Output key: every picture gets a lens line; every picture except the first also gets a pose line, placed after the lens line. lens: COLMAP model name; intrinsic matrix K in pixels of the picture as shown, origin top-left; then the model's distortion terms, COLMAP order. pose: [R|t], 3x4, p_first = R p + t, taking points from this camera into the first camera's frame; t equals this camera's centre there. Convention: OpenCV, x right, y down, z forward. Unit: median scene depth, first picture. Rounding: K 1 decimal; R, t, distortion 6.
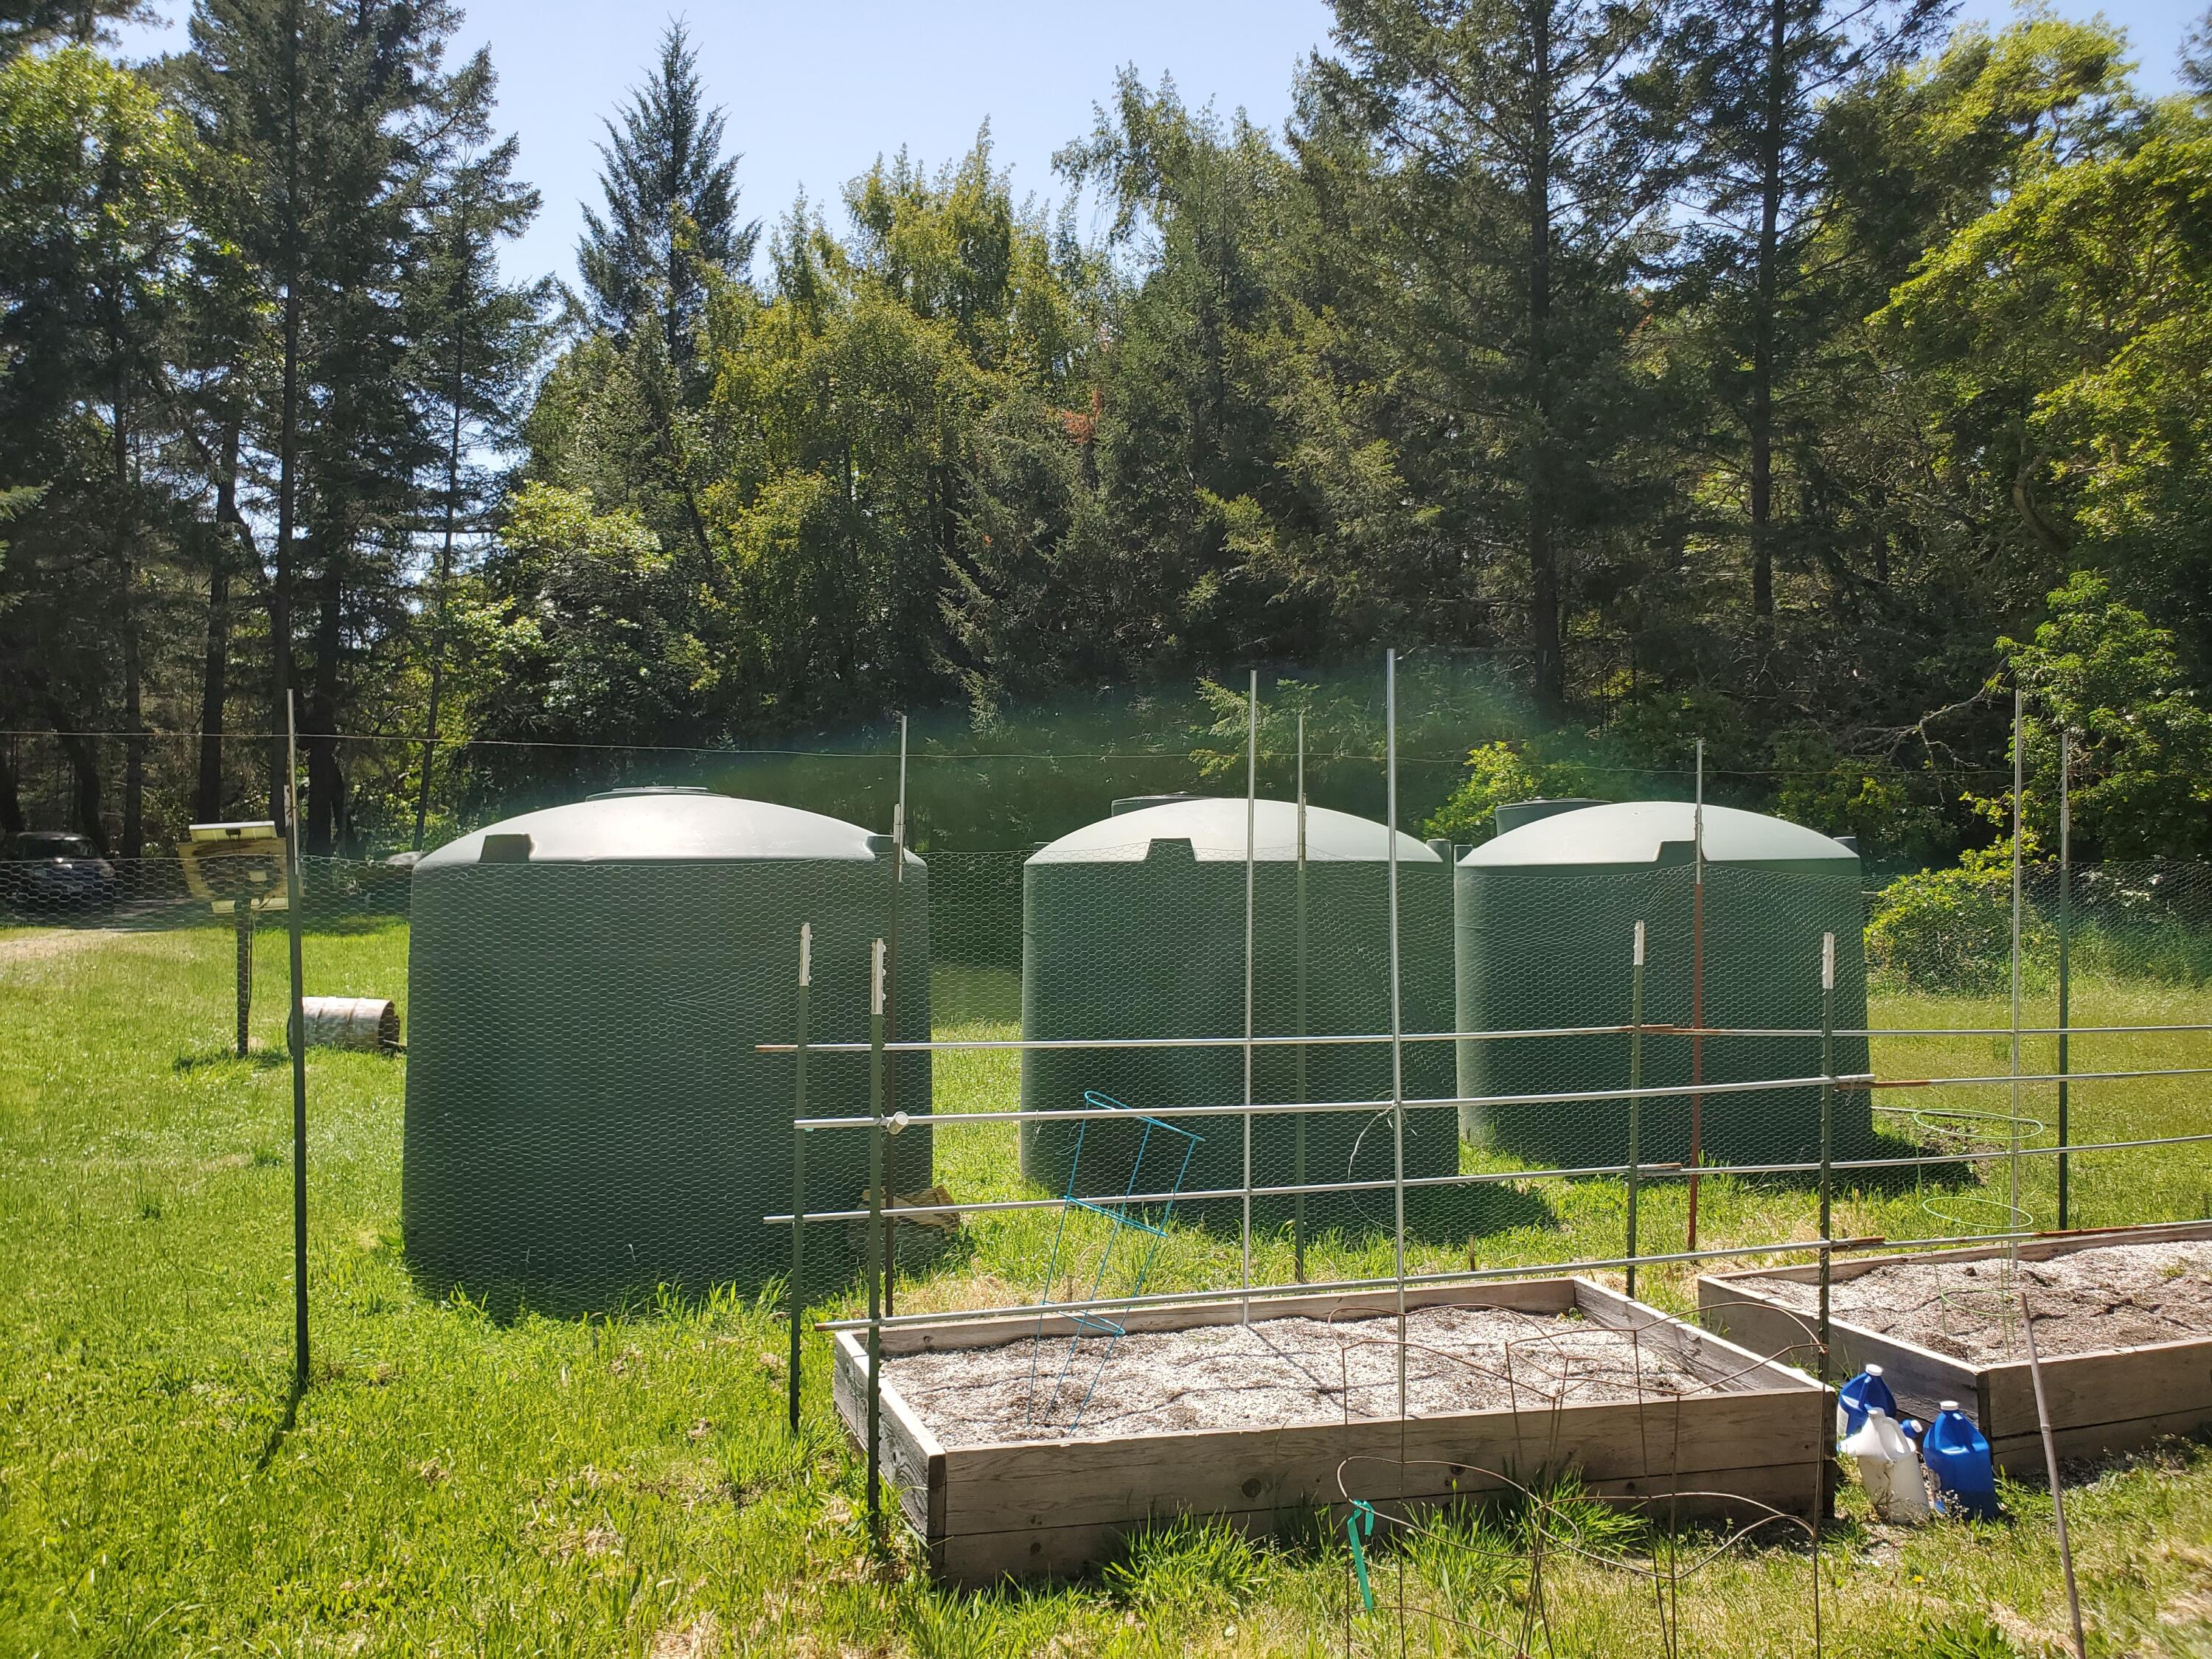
lens RADIAL K [[1666.5, 0, 1106.0], [0, 1666.5, 829.5], [0, 0, 1]] dist [0.241138, -0.000131]
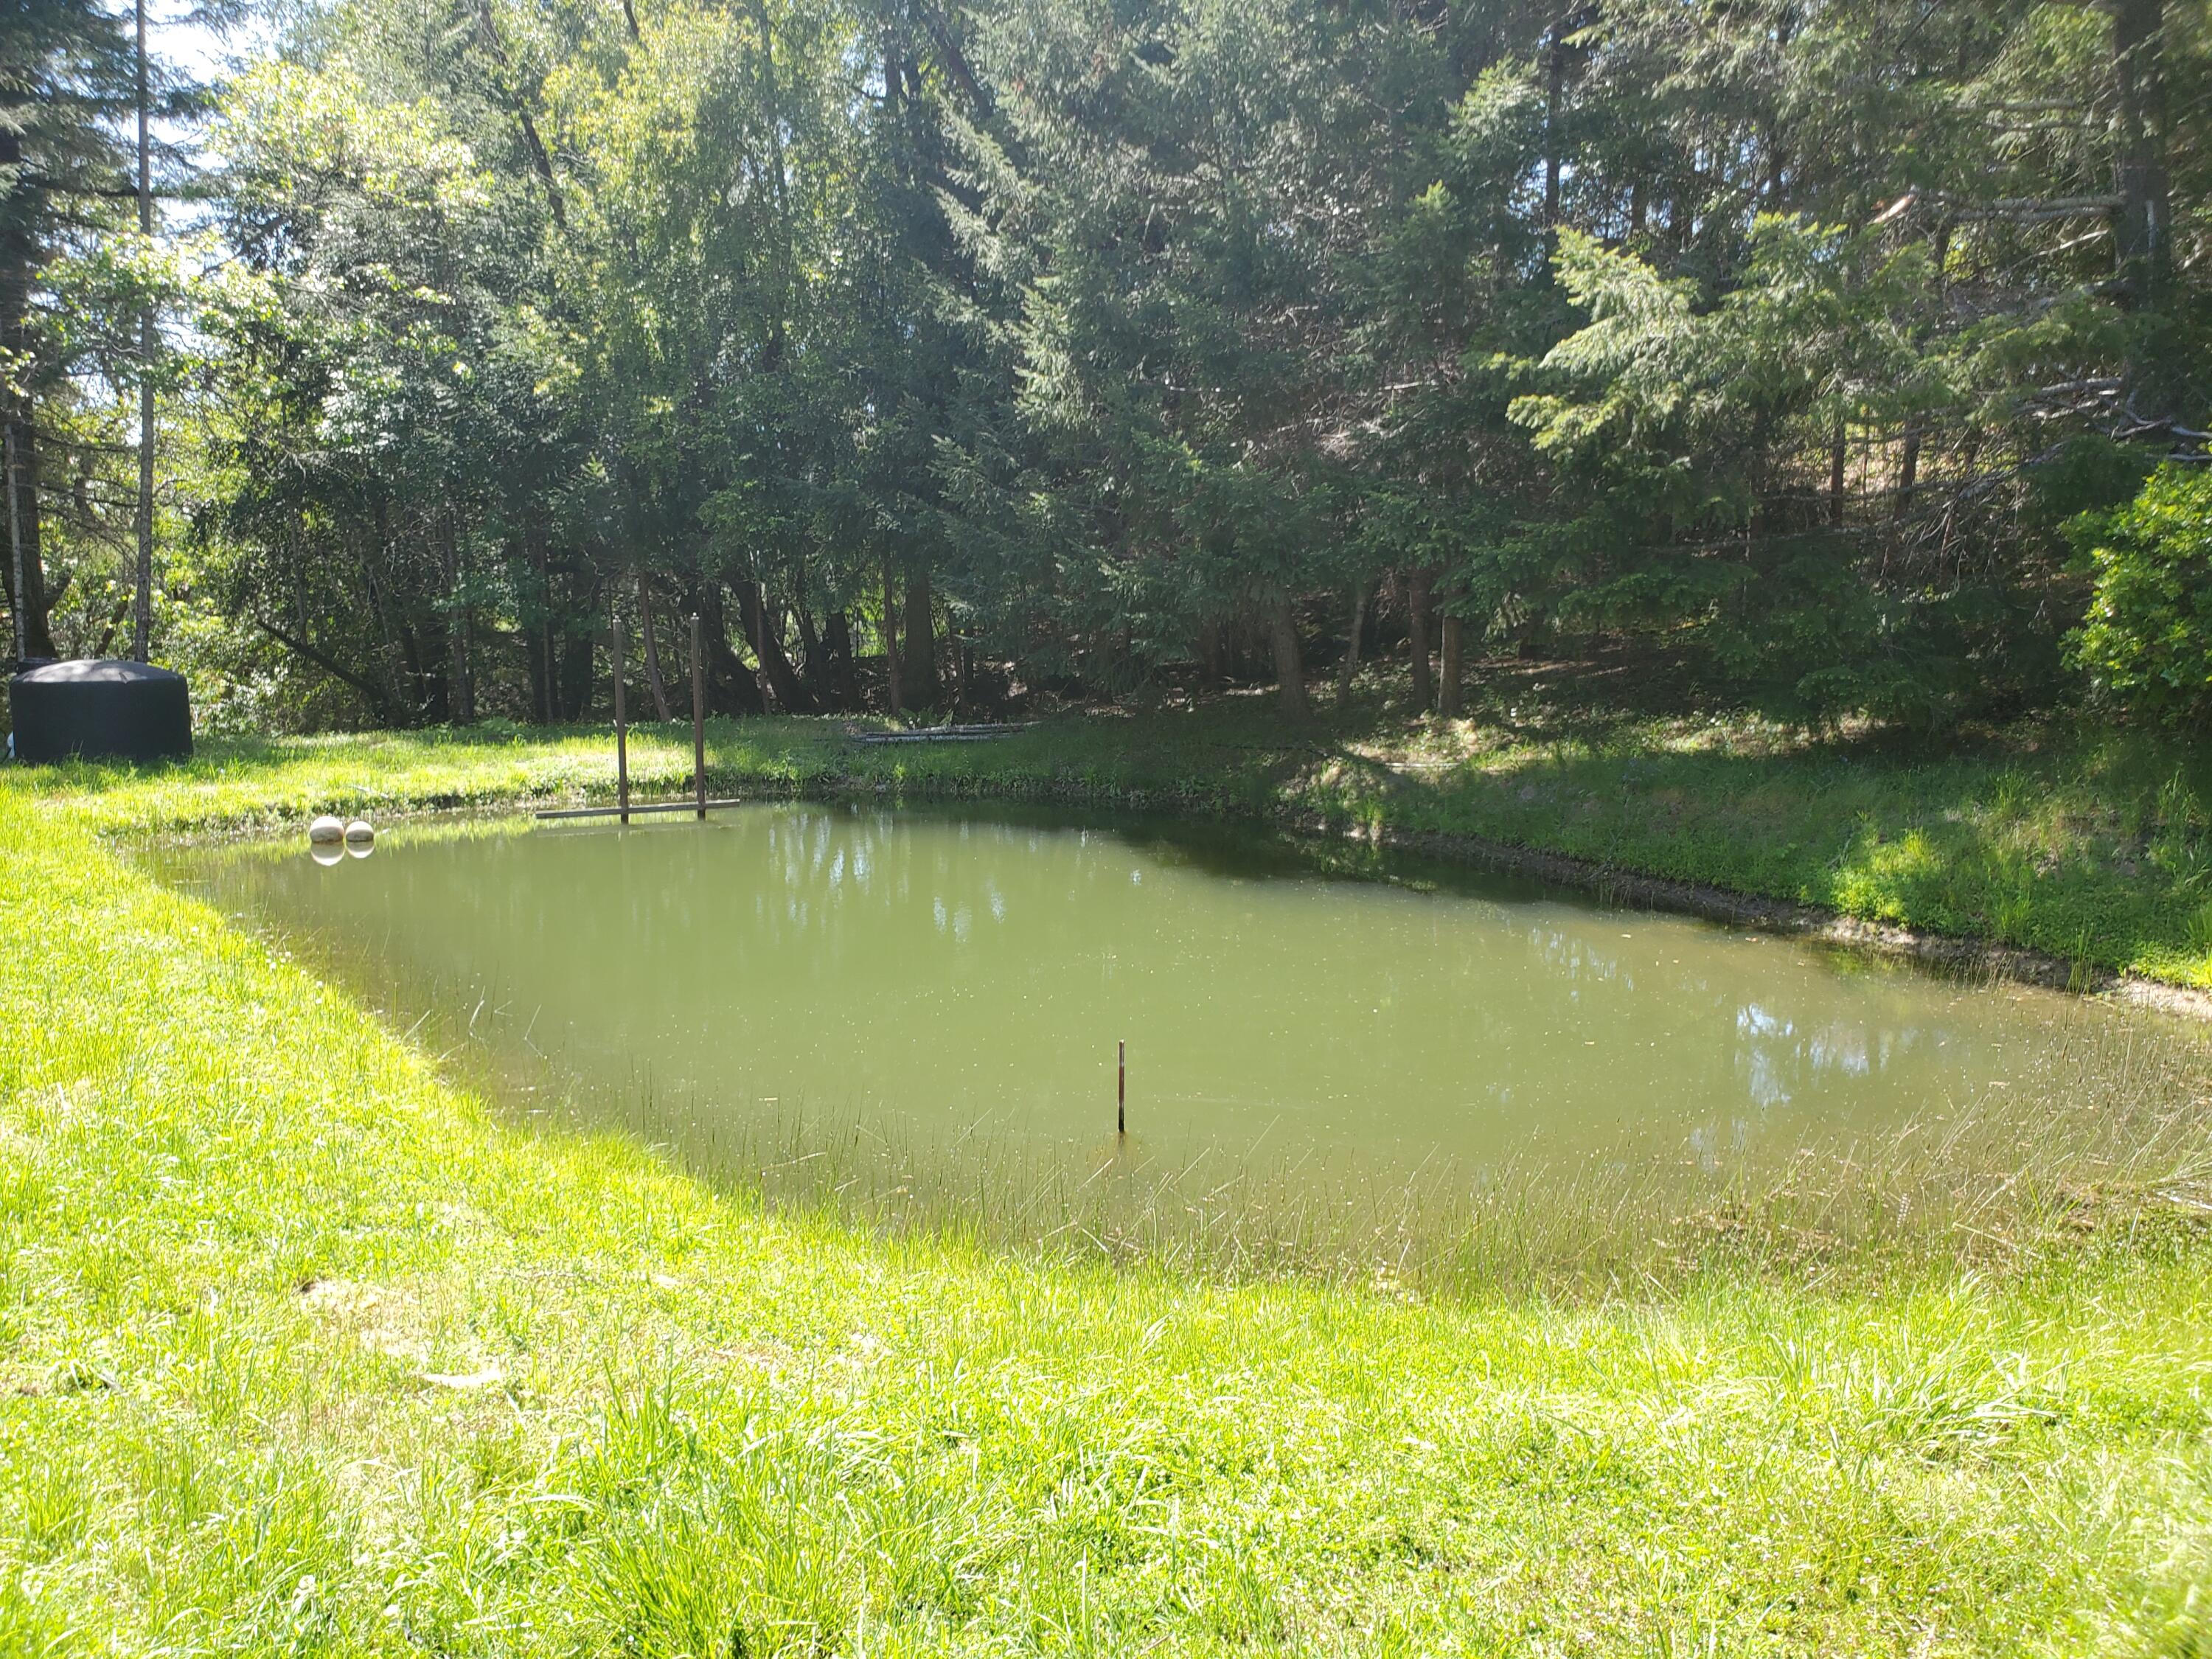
lens RADIAL K [[1686.3, 0, 1106.0], [0, 1686.3, 829.5], [0, 0, 1]] dist [0.000300, 0.000300]
pose [[0.998248, -0.035907, 0.047021, -0.069569], [0.030405, 0.993139, 0.112920, 0.013972], [-0.050753, -0.111292, 0.992491, 0.352773]]
